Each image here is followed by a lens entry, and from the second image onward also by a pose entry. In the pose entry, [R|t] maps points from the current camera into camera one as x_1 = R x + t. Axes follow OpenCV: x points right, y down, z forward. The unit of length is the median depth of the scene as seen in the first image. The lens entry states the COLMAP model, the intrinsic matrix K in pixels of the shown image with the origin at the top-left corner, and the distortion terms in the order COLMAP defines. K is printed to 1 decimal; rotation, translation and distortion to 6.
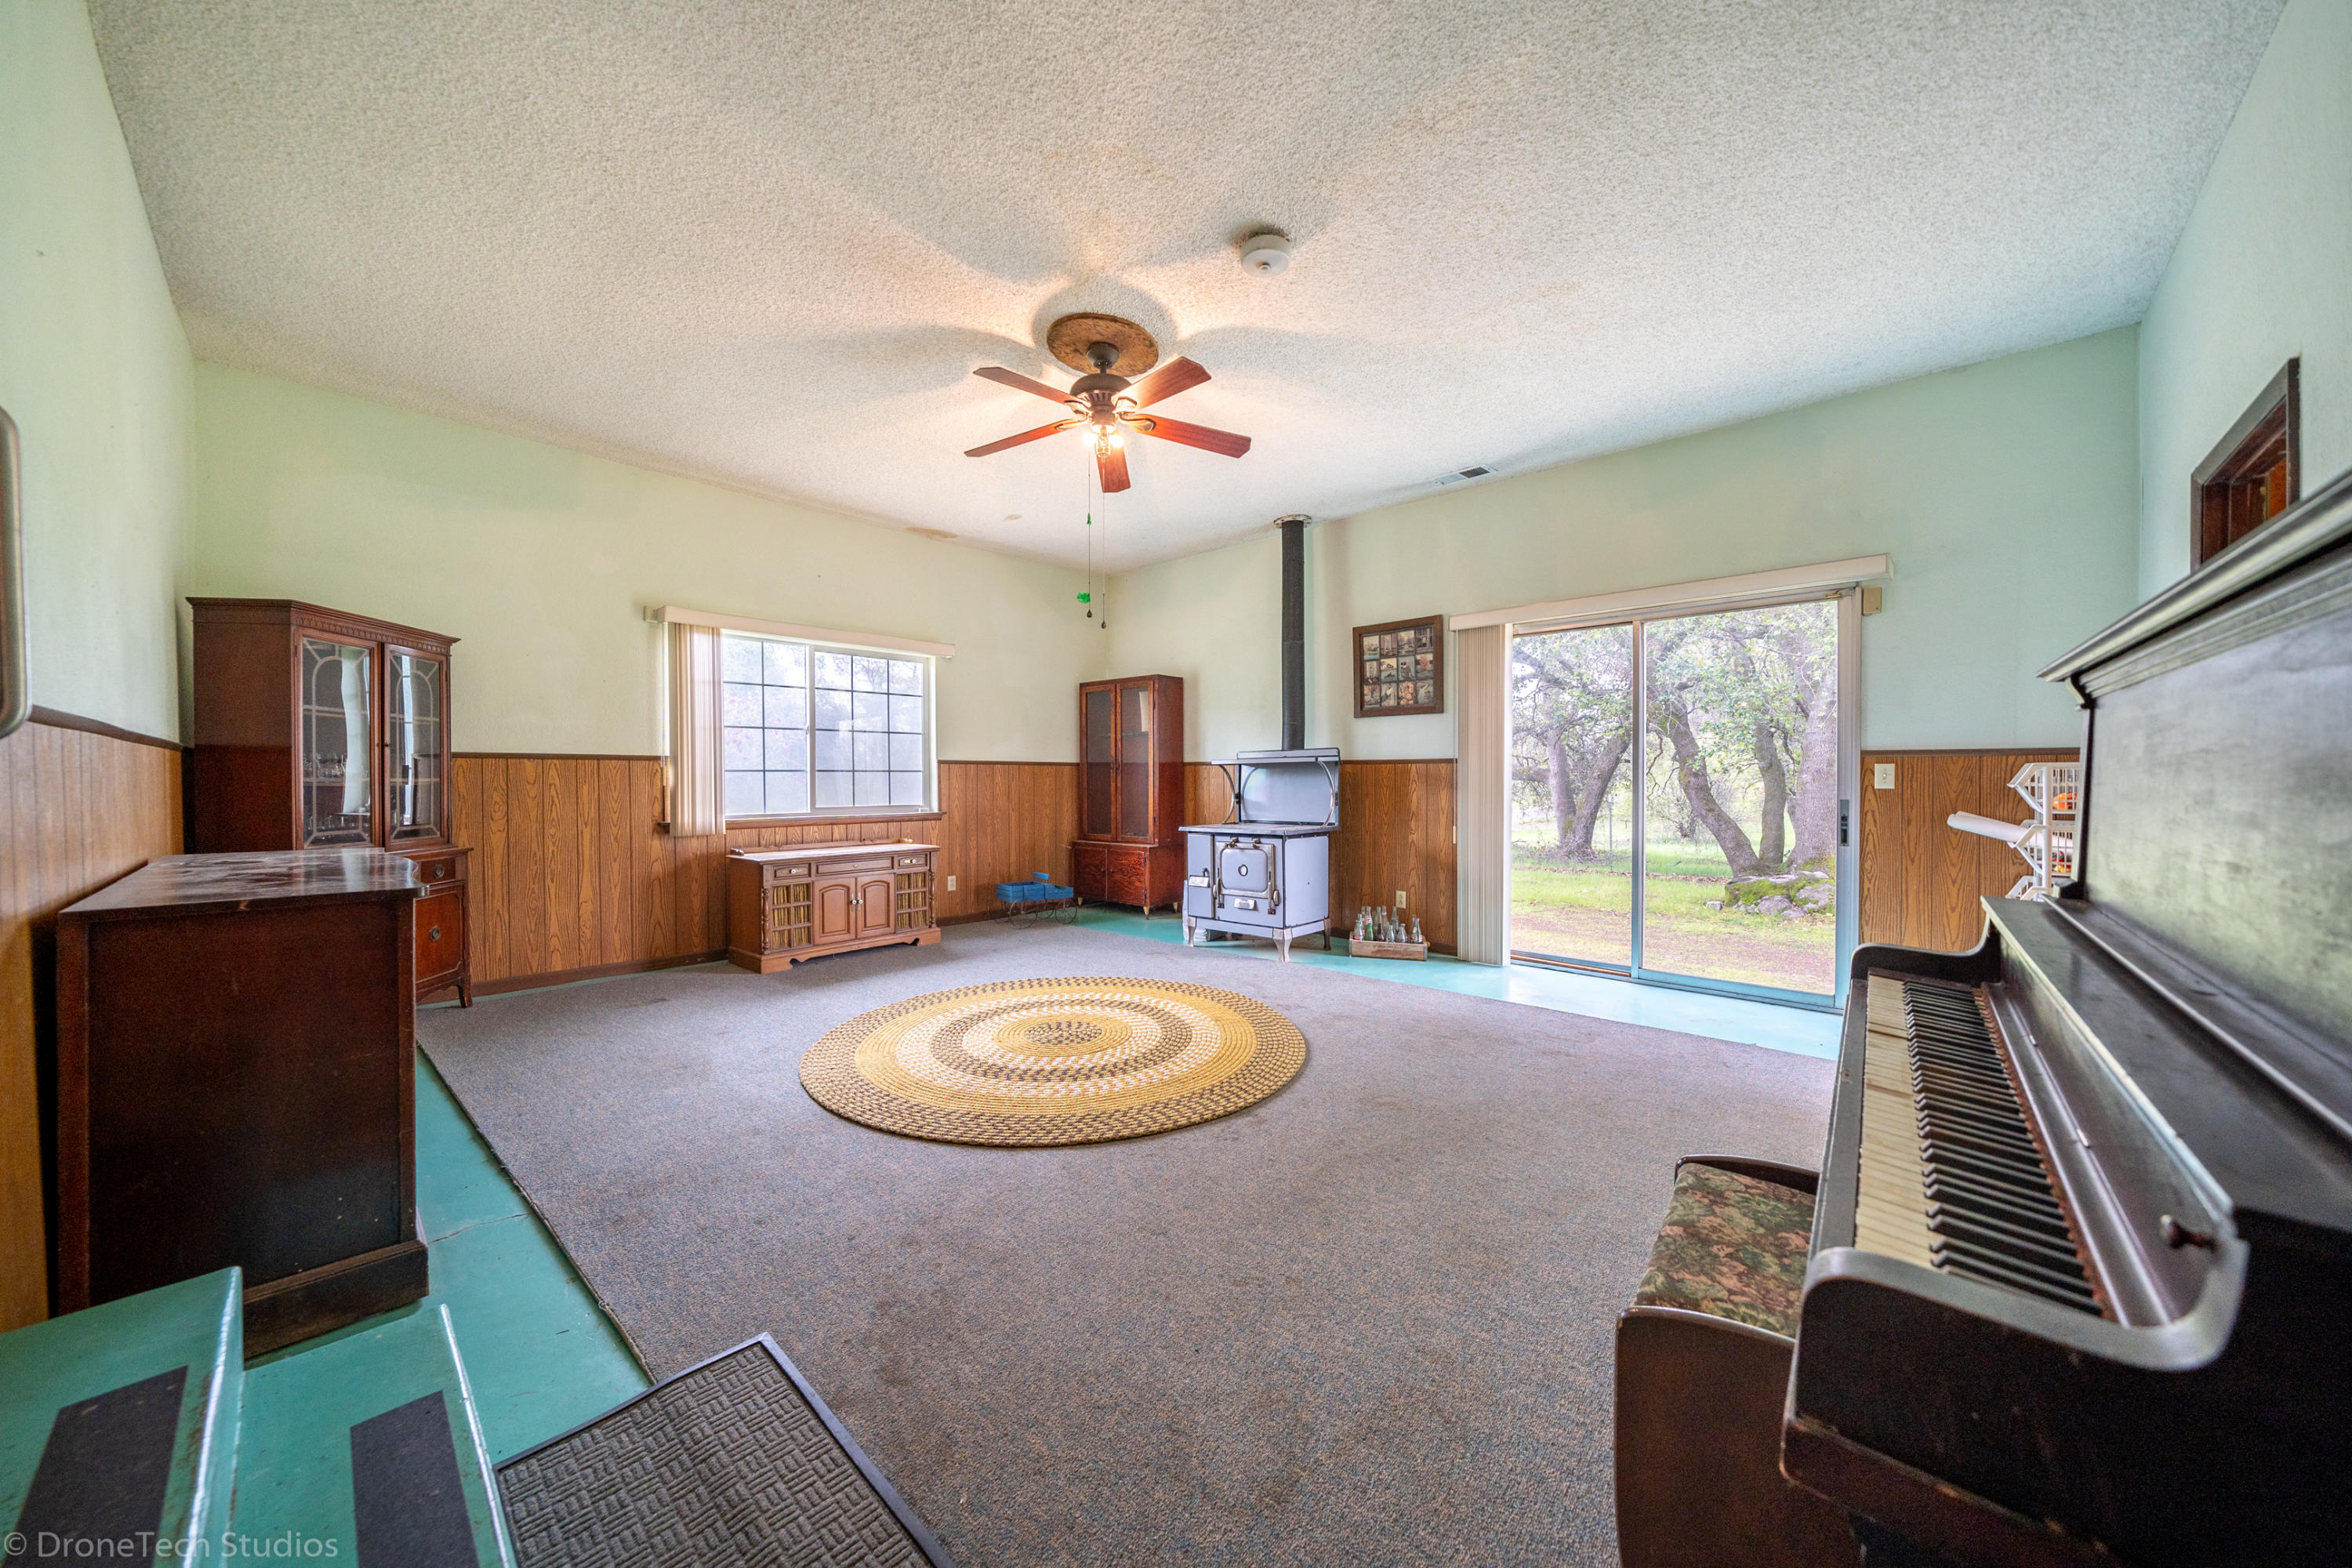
lens RADIAL K [[814.6, 0, 1161.2], [0, 814.6, 776.9], [0, 0, 1]] dist [-0.001032, -0.000536]
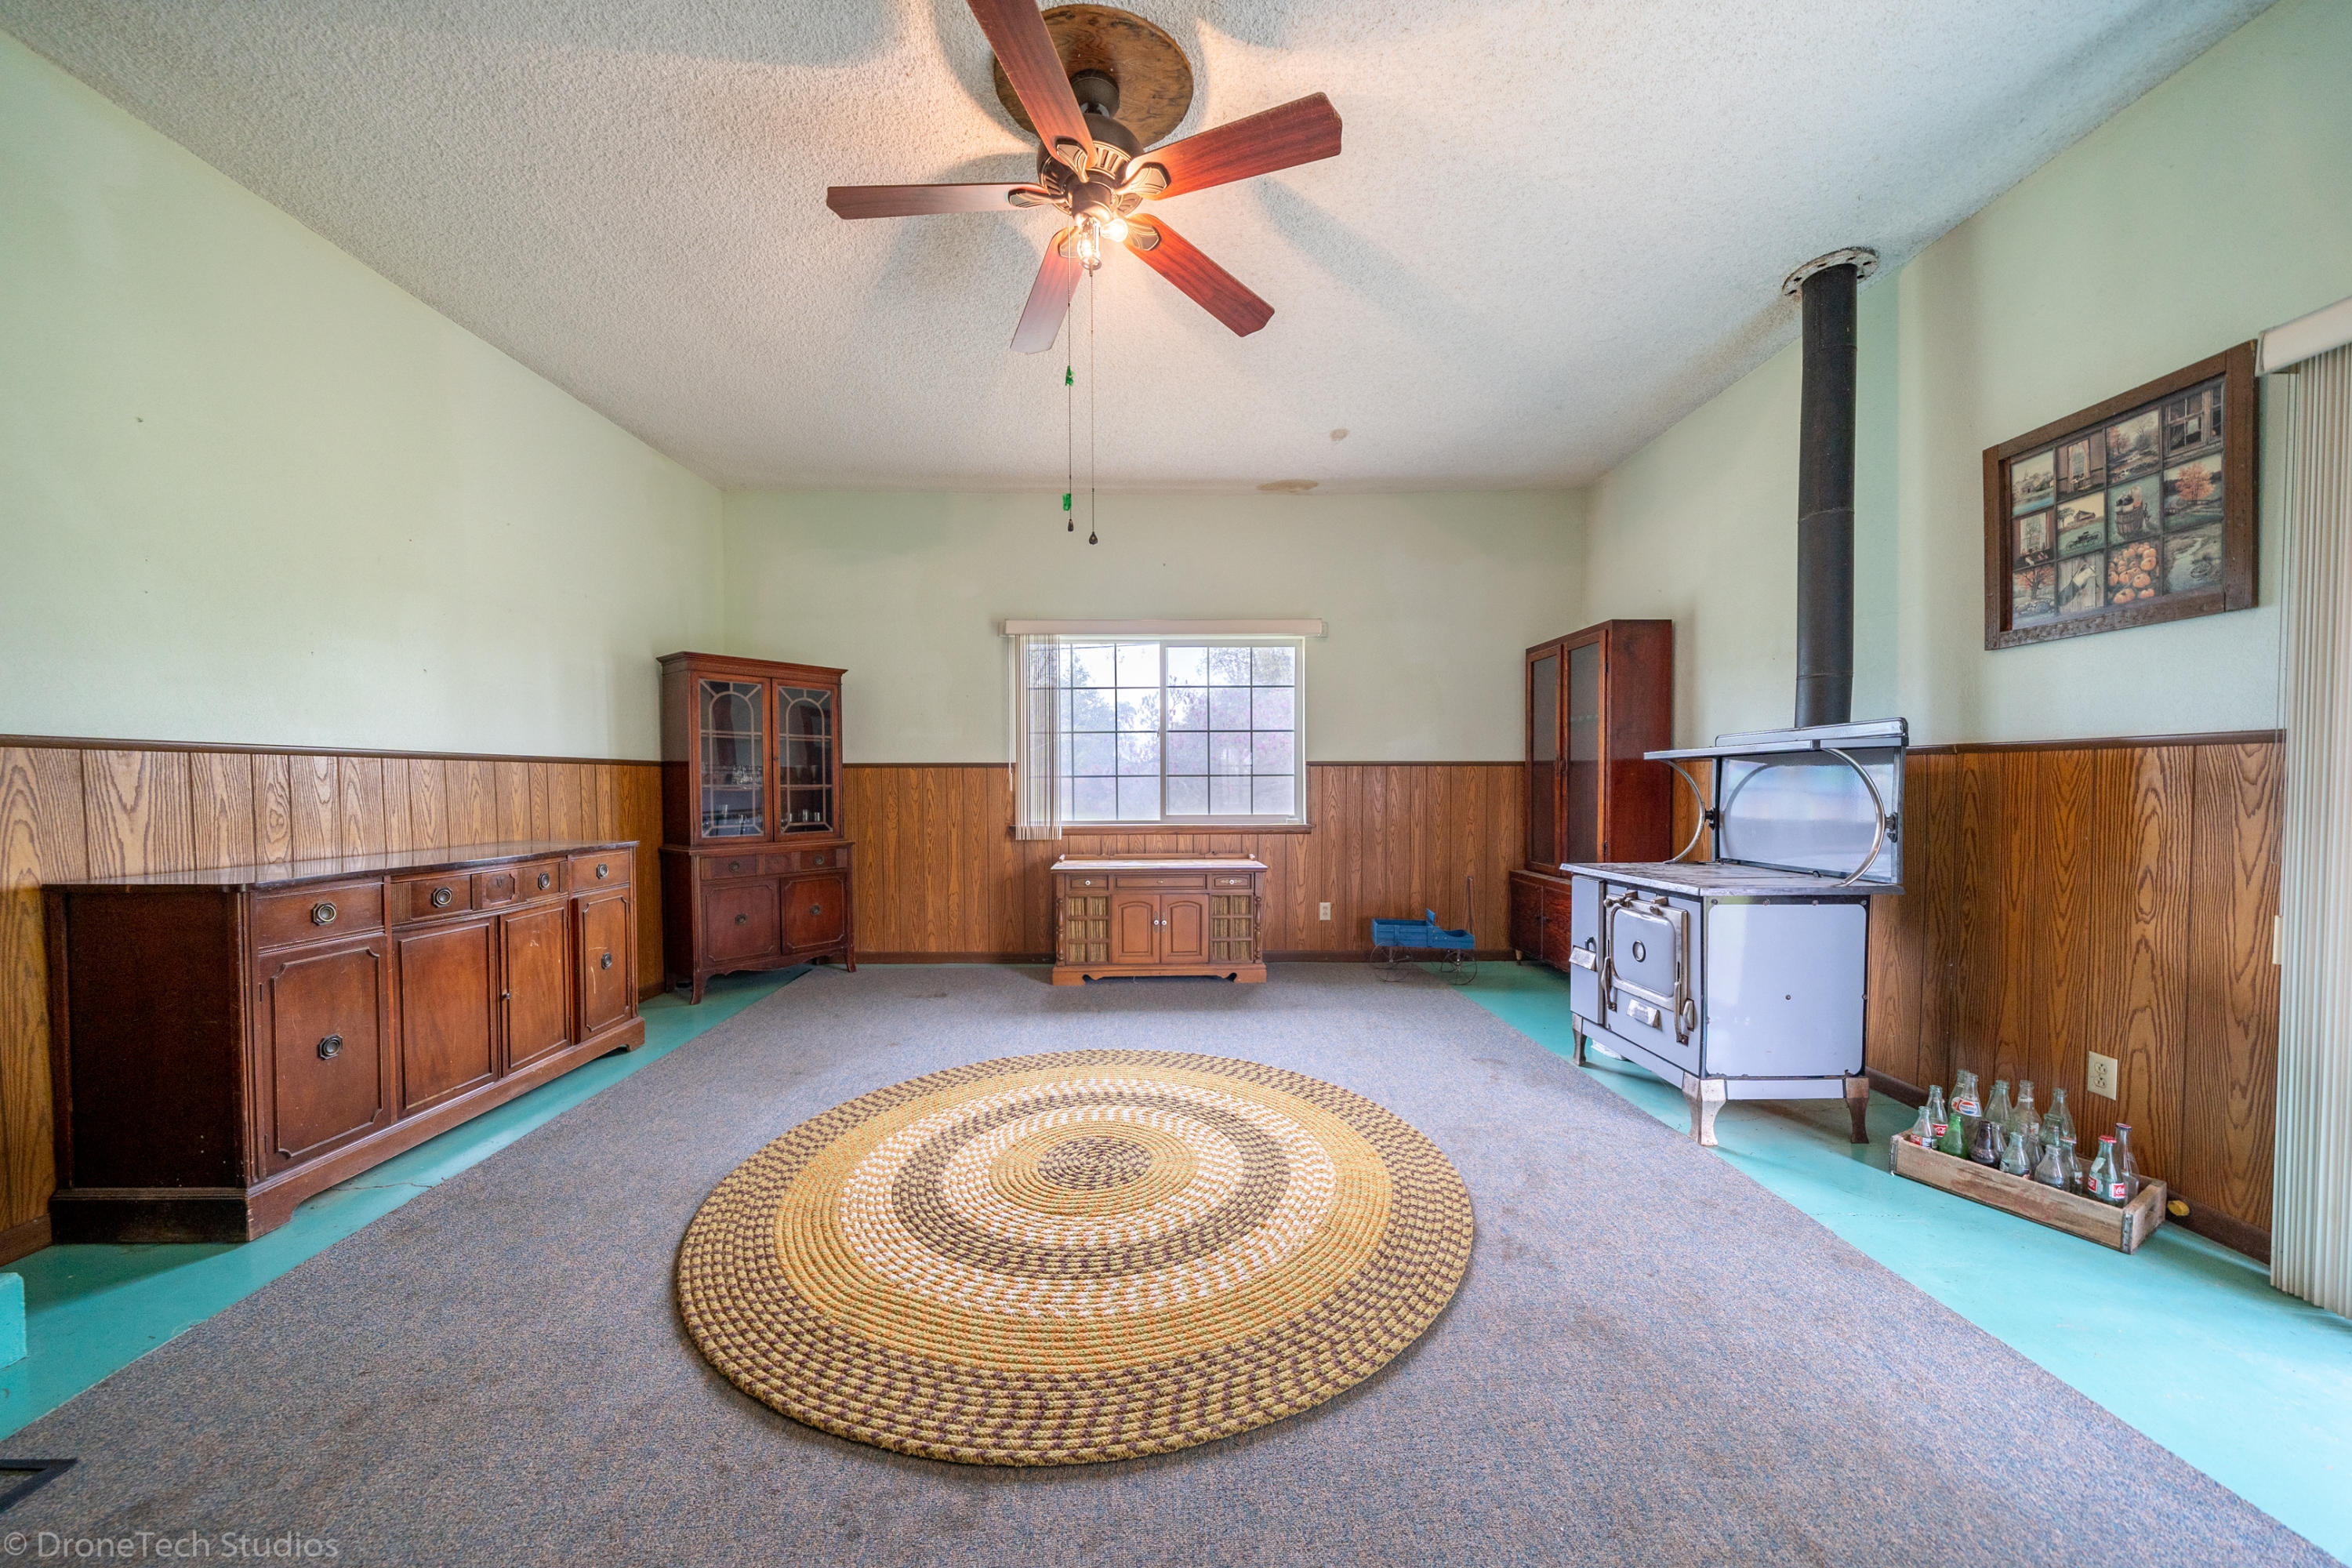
lens RADIAL K [[814.6, 0, 1168.4], [0, 814.6, 798.0], [0, 0, 1]] dist [-0.001032, -0.000536]
pose [[0.693409, 0.012425, -0.720437, 0.271057], [0.003037, 0.999792, 0.020167, -0.000727], [0.720538, -0.016172, 0.693227, 0.388636]]
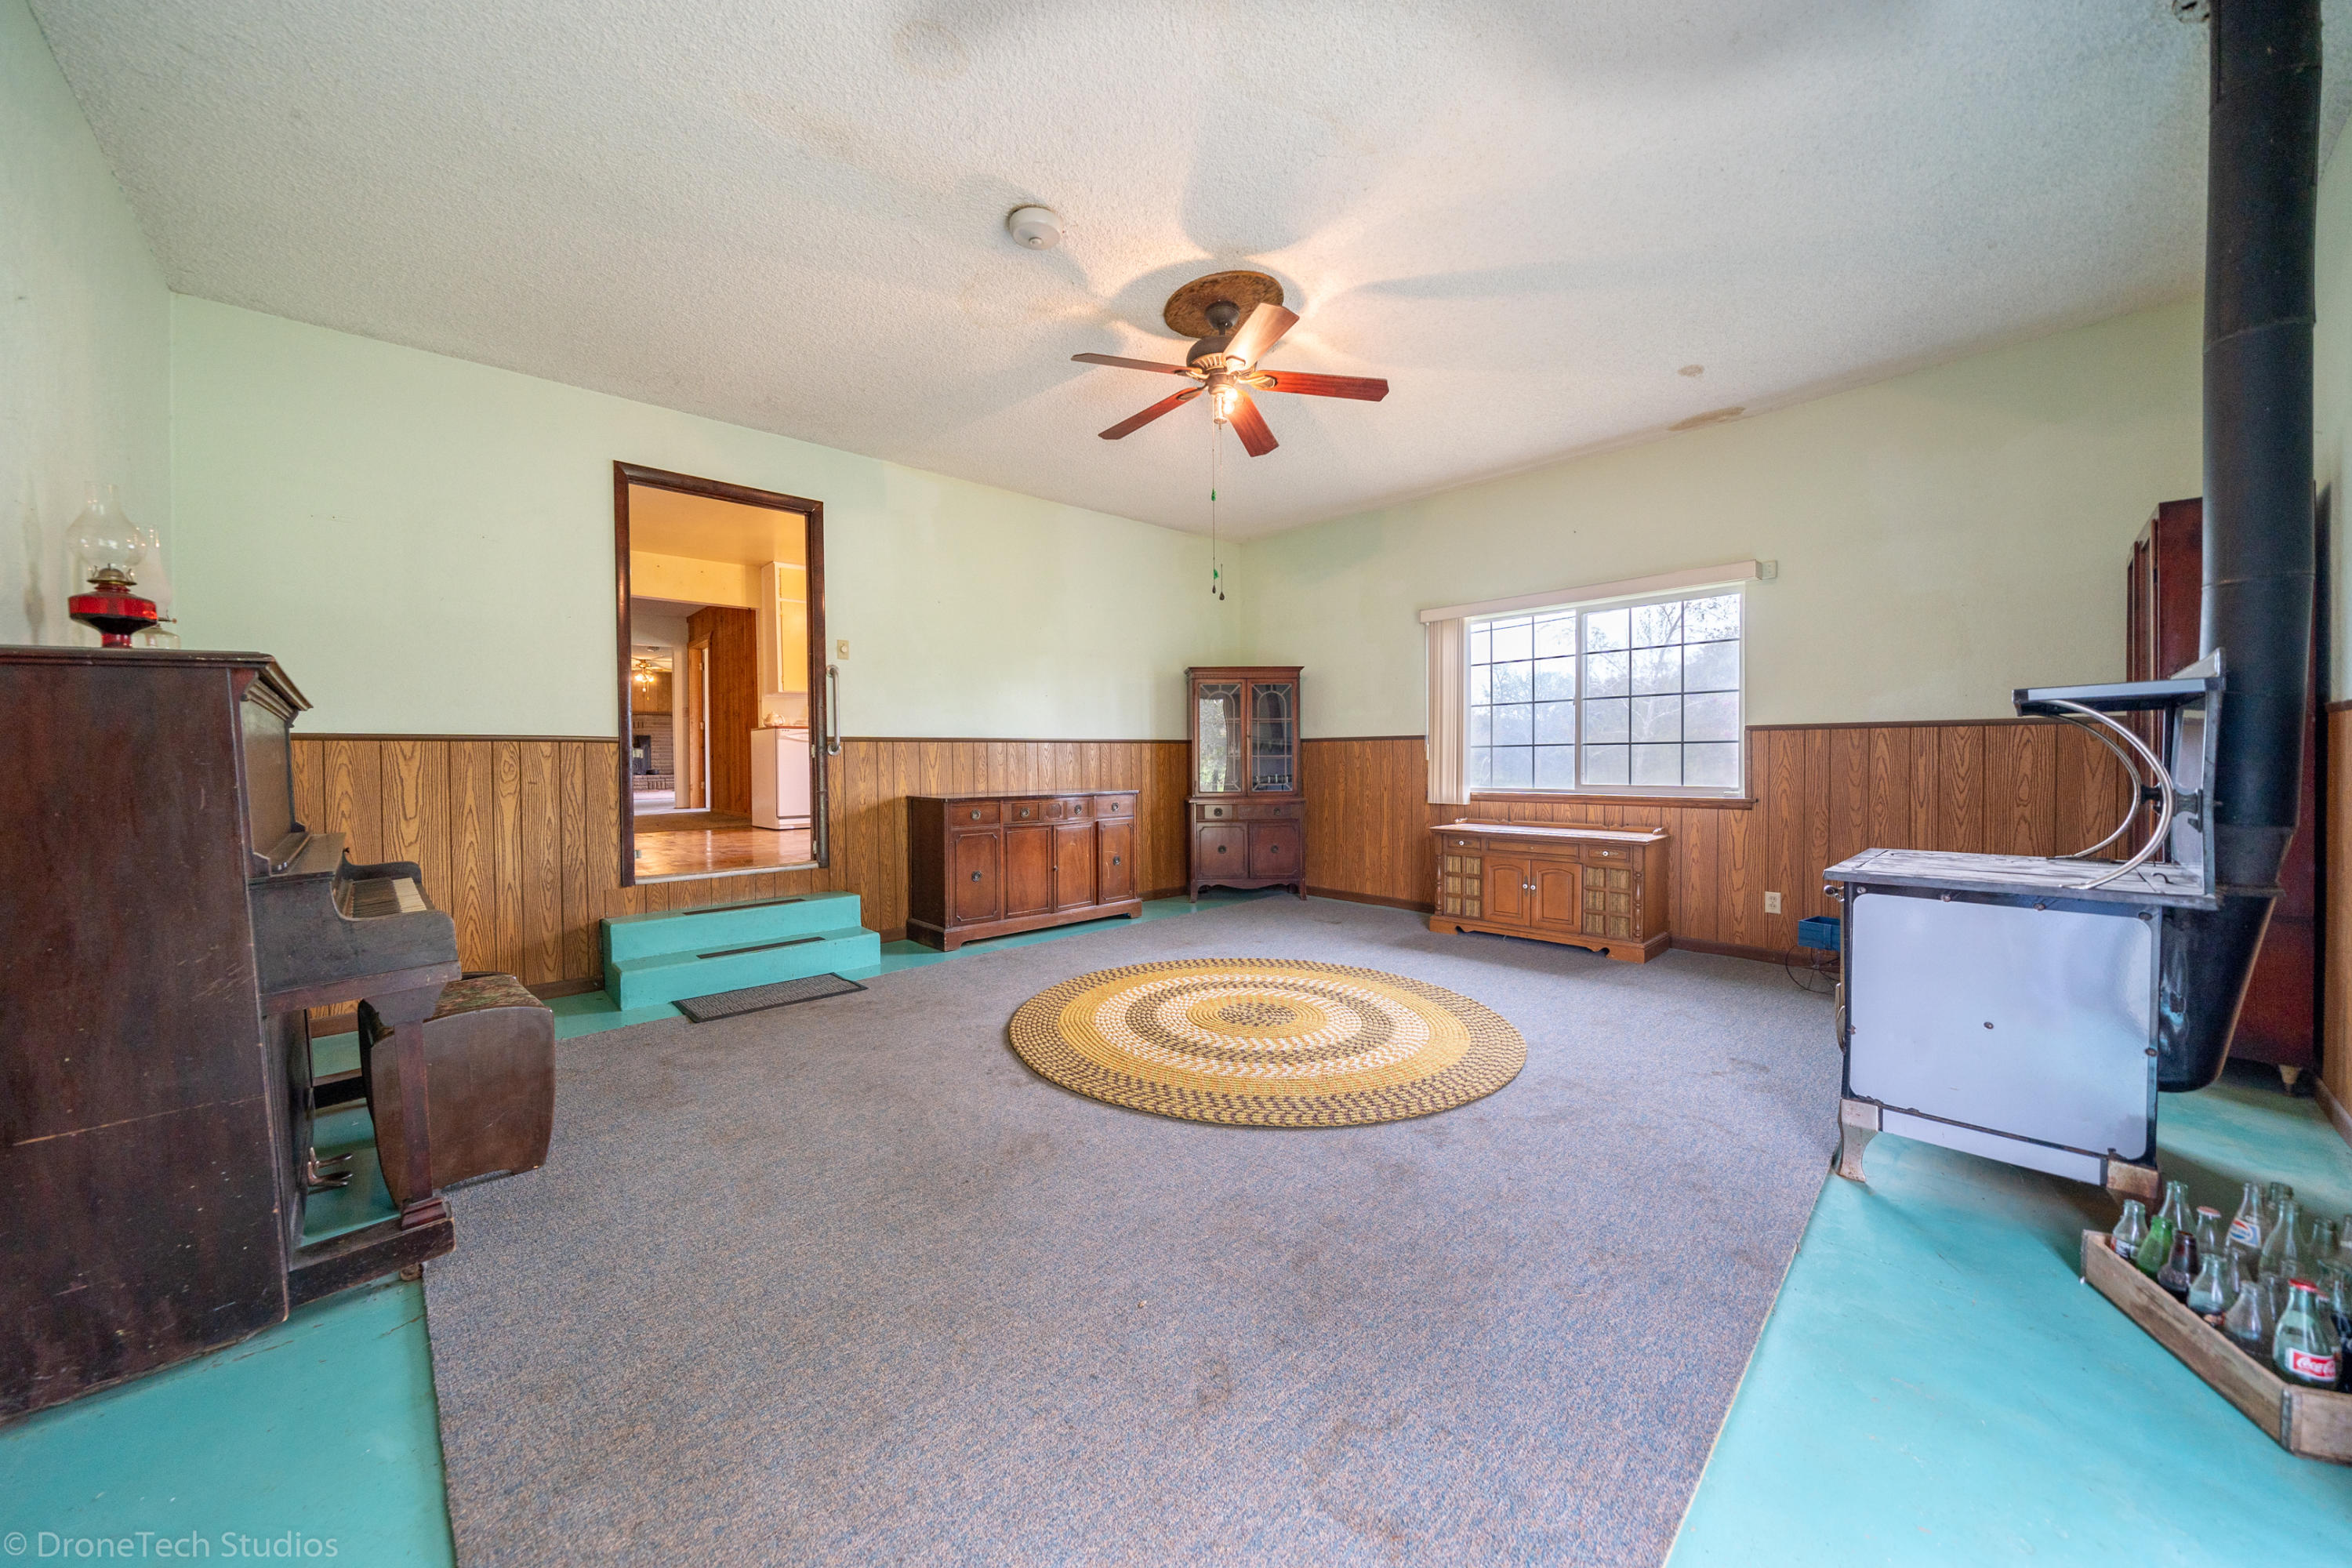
lens RADIAL K [[814.6, 0, 1132.5], [0, 814.6, 763.7], [0, 0, 1]] dist [-0.001032, -0.000536]
pose [[-0.087412, 0.009253, -0.996129, 0.581984], [0.010165, 0.999913, 0.008396, 0.001371], [0.996120, -0.009392, -0.087499, 0.628978]]
